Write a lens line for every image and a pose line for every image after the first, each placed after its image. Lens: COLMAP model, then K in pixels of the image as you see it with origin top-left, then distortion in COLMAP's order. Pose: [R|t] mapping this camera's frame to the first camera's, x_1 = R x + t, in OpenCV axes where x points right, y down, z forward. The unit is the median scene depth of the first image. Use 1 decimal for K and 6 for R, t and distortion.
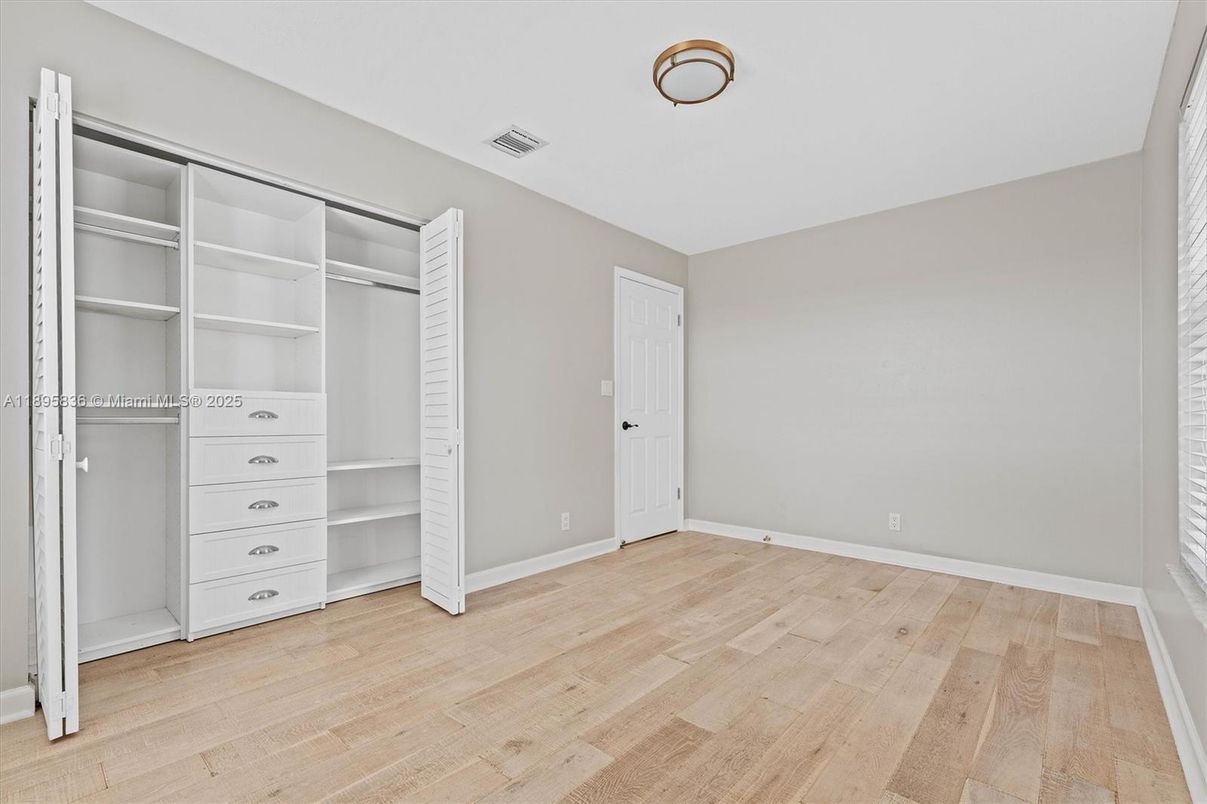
lens RADIAL K [[498.6, 0, 607.0], [0, 498.6, 404.9], [0, 0, 1]] dist [-0.003130, -0.000001]
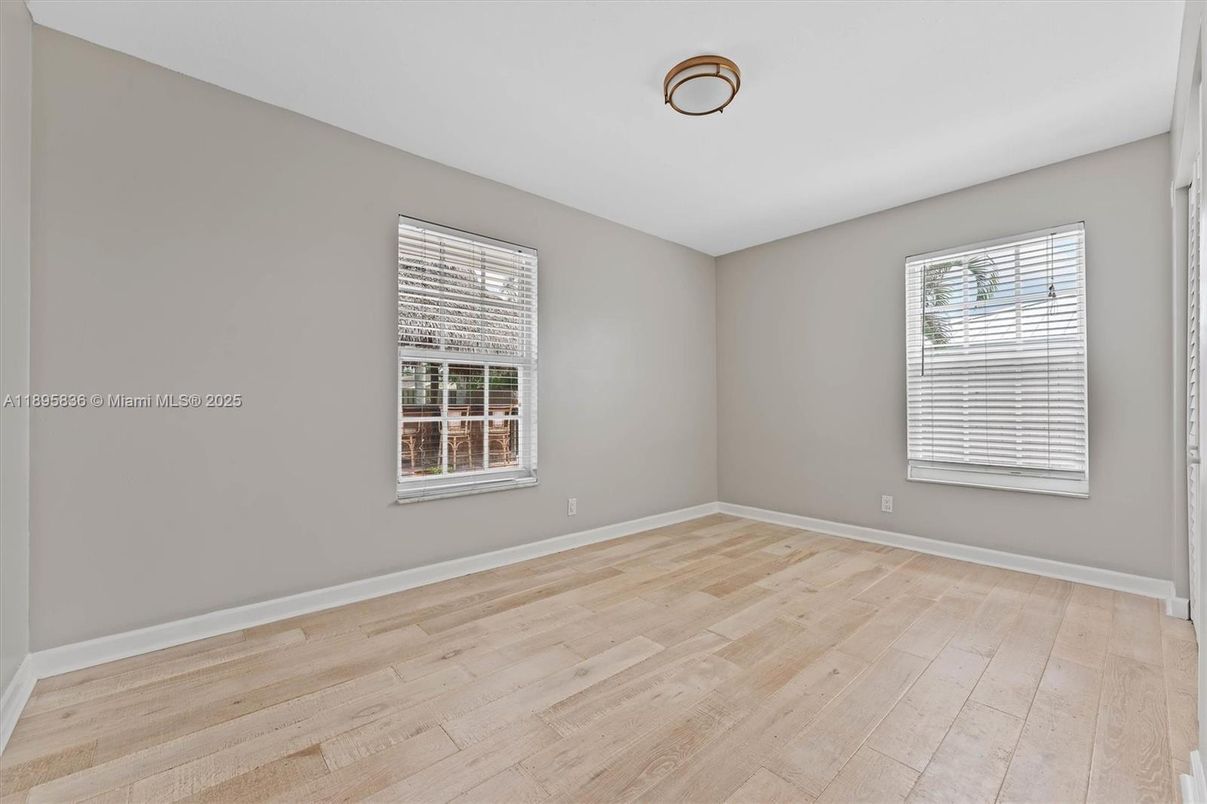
lens RADIAL K [[498.6, 0, 607.0], [0, 498.6, 404.9], [0, 0, 1]] dist [-0.003130, -0.000001]
pose [[-0.995034, -0.004849, 0.099414, 0.268827], [-0.007595, 0.999599, -0.027263, 0.046411], [-0.099242, -0.027883, -0.994673, 2.059271]]
